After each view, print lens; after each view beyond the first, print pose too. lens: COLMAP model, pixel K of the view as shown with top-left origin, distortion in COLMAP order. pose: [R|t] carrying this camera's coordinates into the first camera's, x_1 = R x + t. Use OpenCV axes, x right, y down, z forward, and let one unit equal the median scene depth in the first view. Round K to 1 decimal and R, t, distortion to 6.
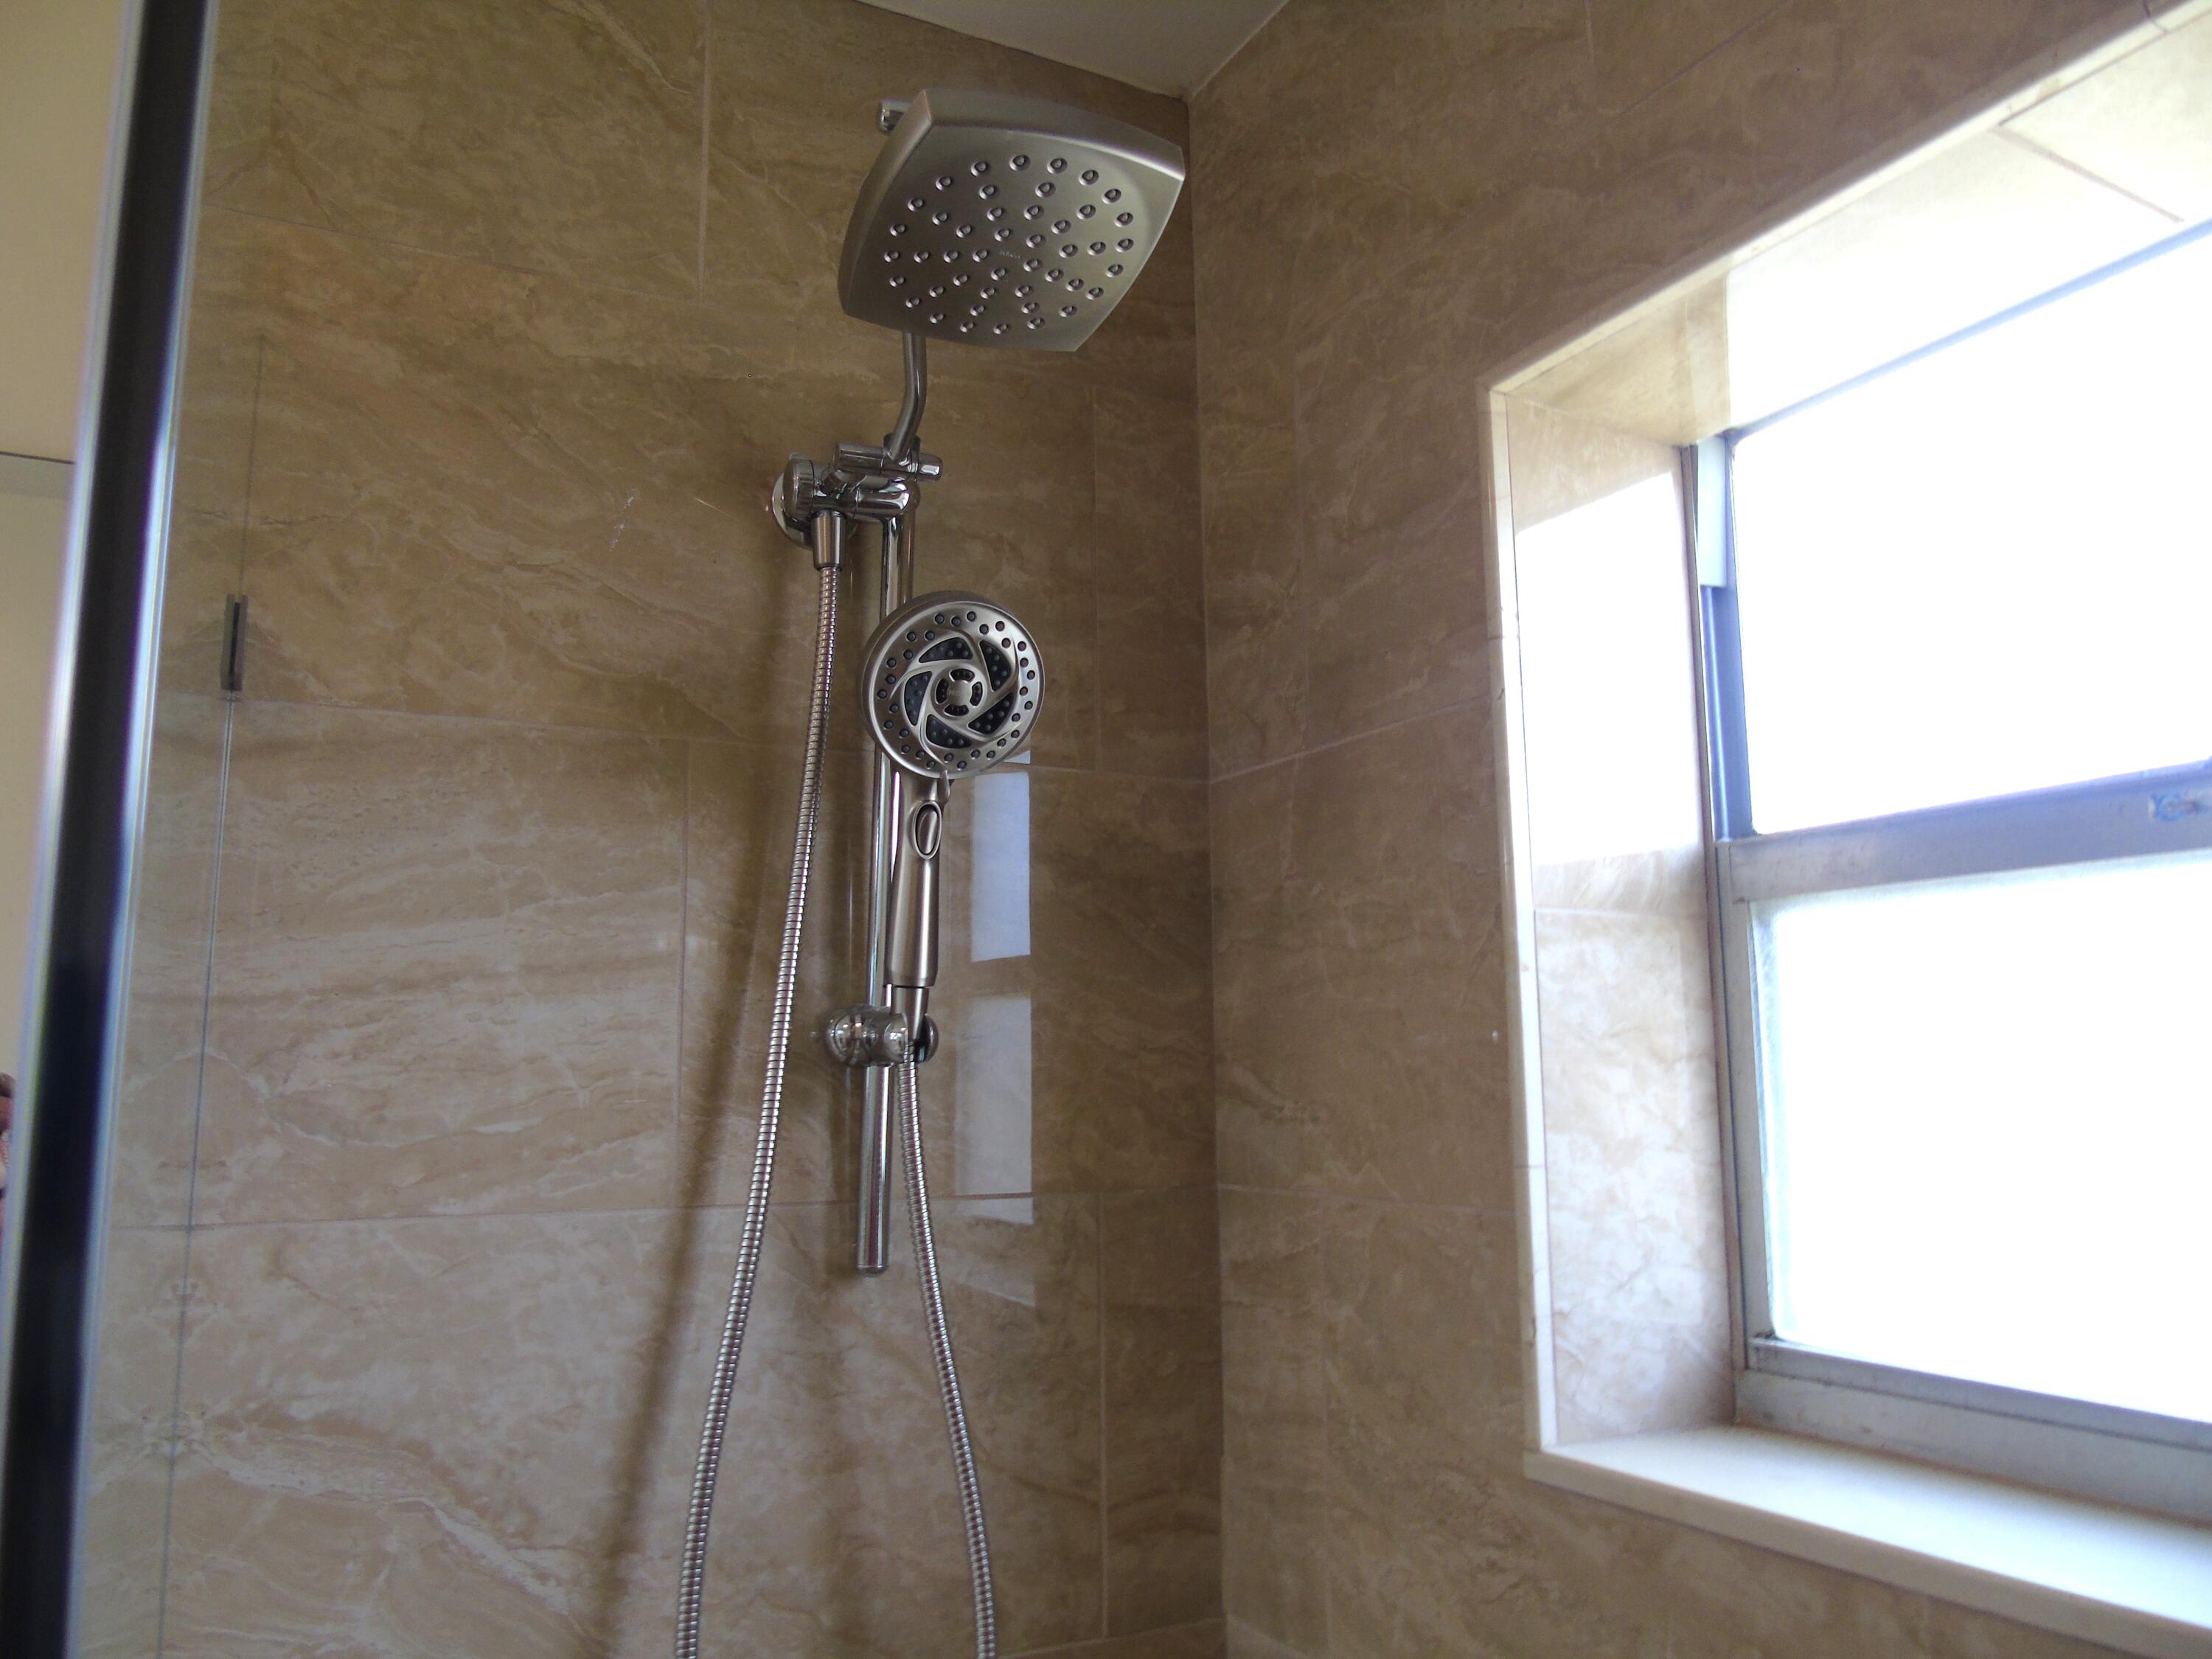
lens RADIAL K [[1614.5, 0, 1106.0], [0, 1614.5, 829.5], [0, 0, 1]] dist [-0.047889, 0.032557]
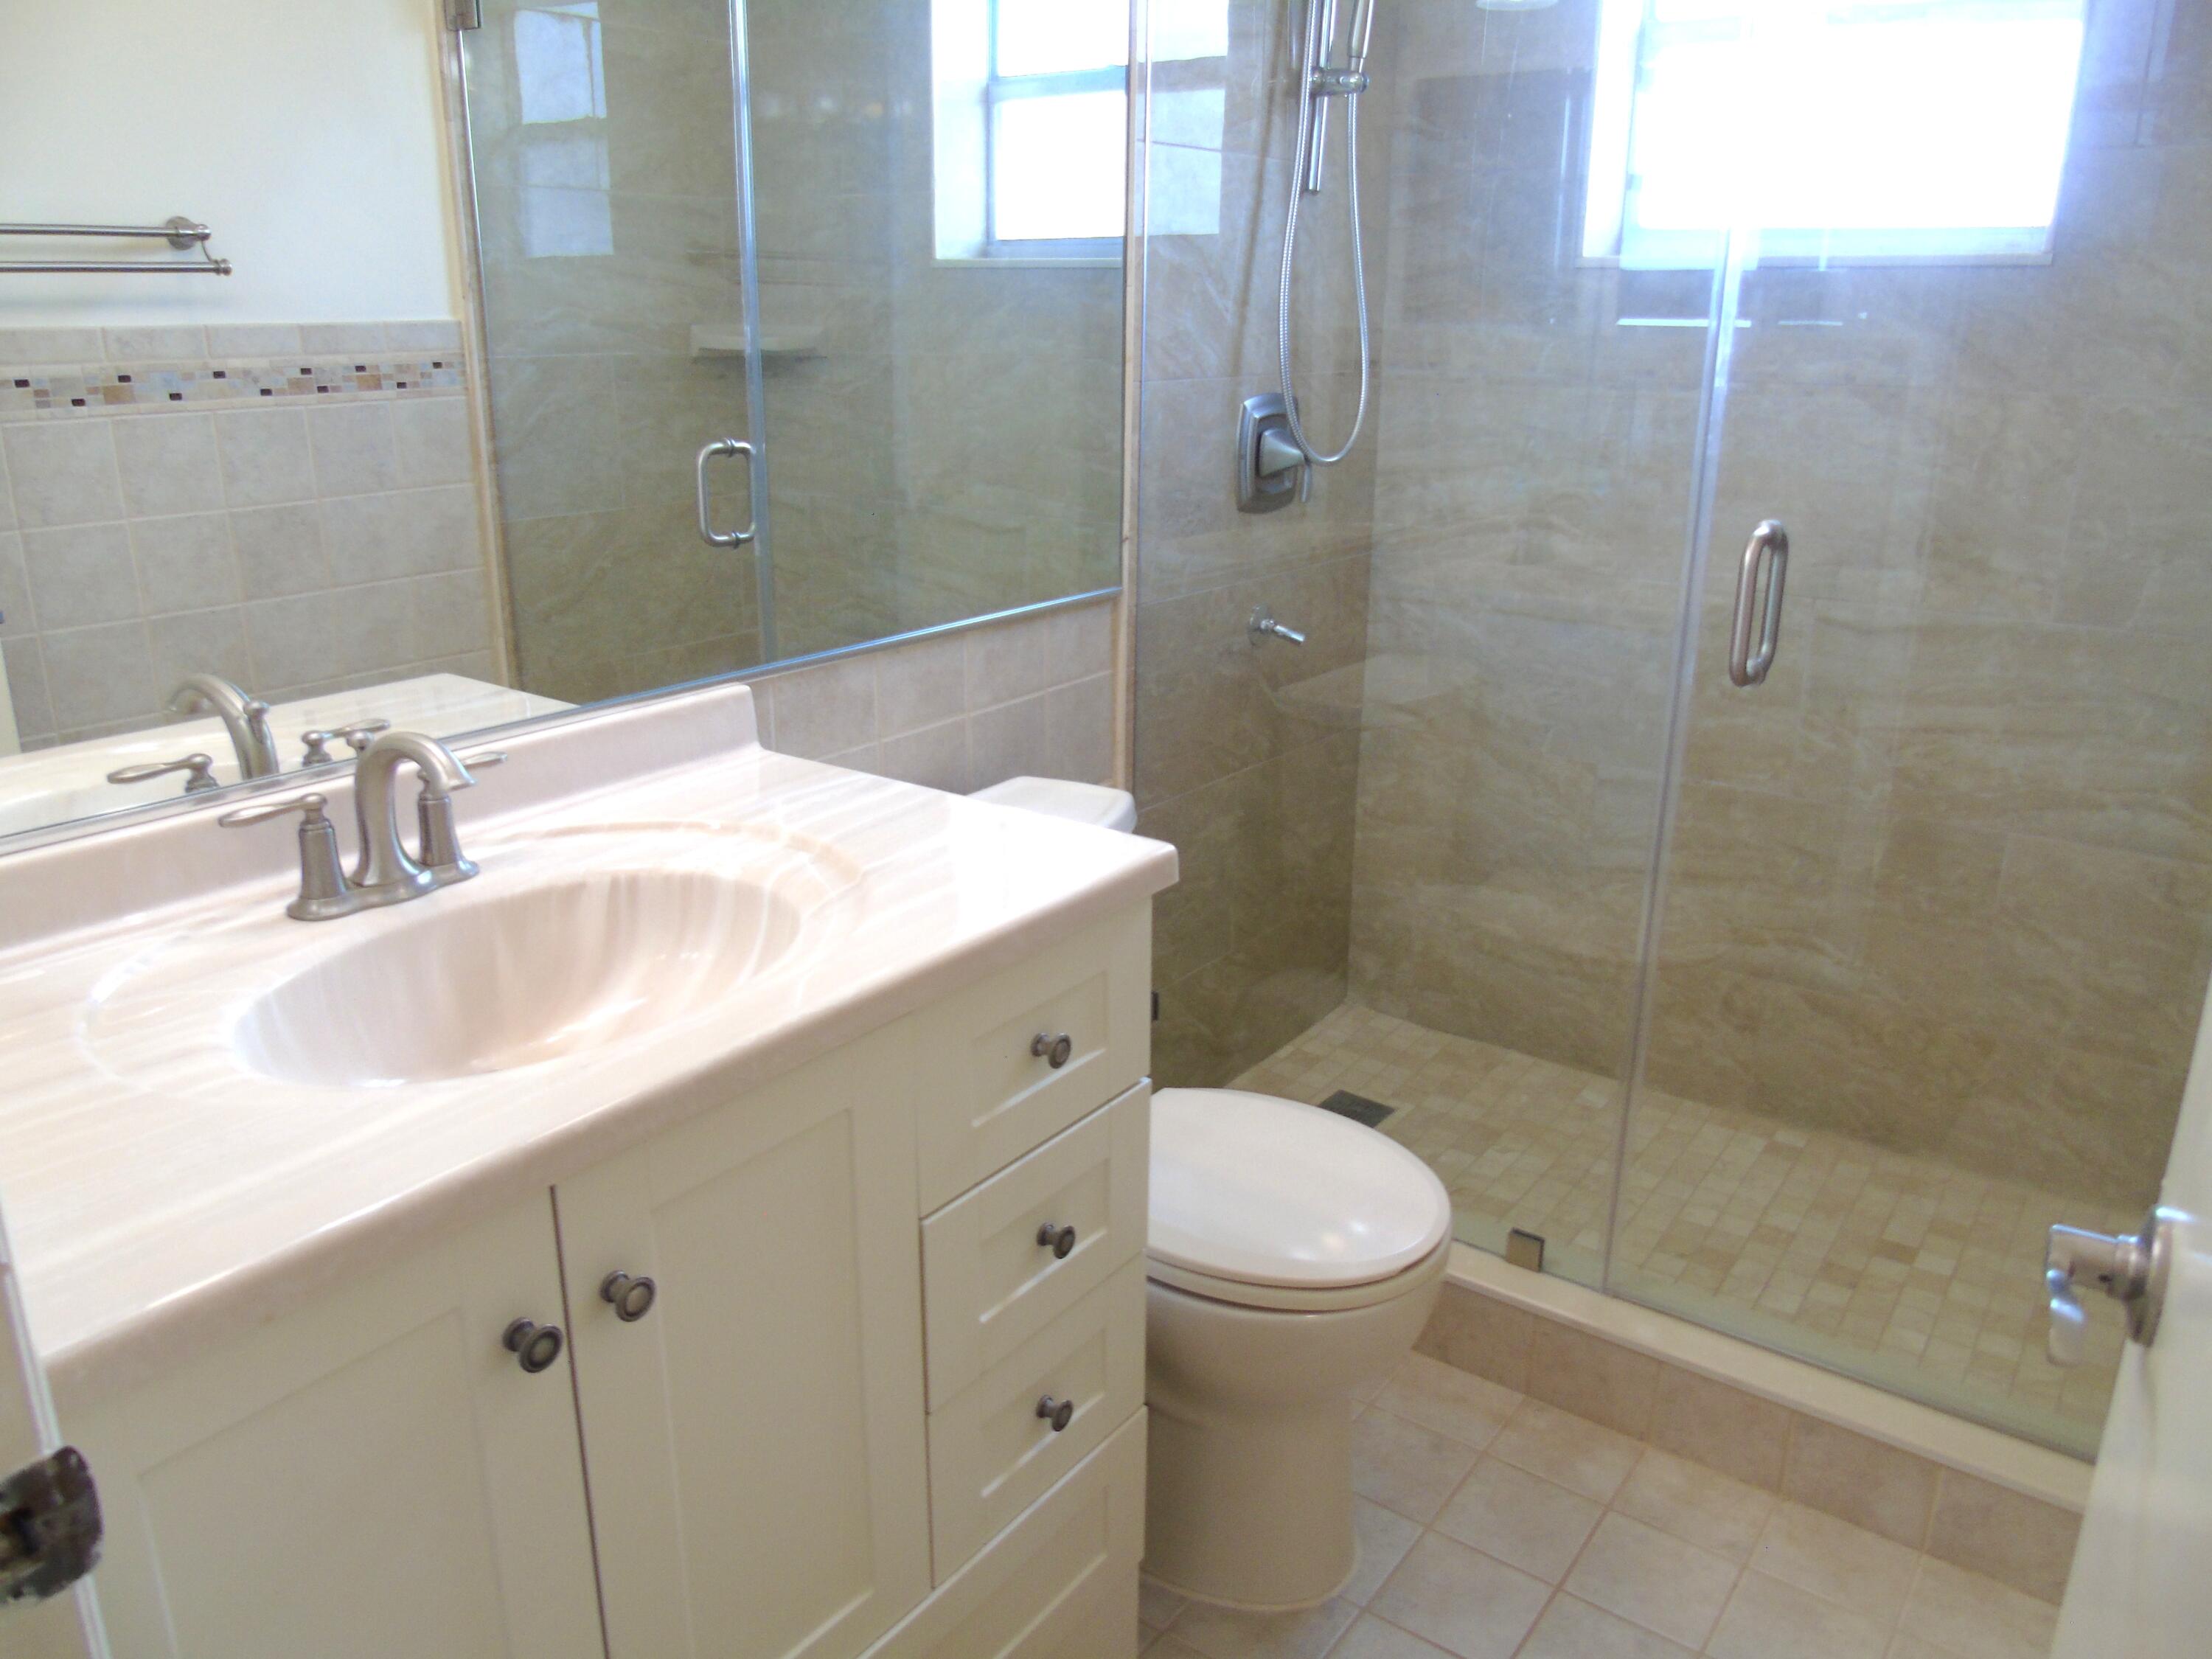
lens RADIAL K [[1614.5, 0, 1106.0], [0, 1614.5, 829.5], [0, 0, 1]] dist [-0.047889, 0.032557]
pose [[0.903654, -0.117608, 0.411798, -1.505410], [-0.080880, 0.897384, 0.433774, 0.128689], [-0.420556, -0.425289, 0.801413, -1.113722]]
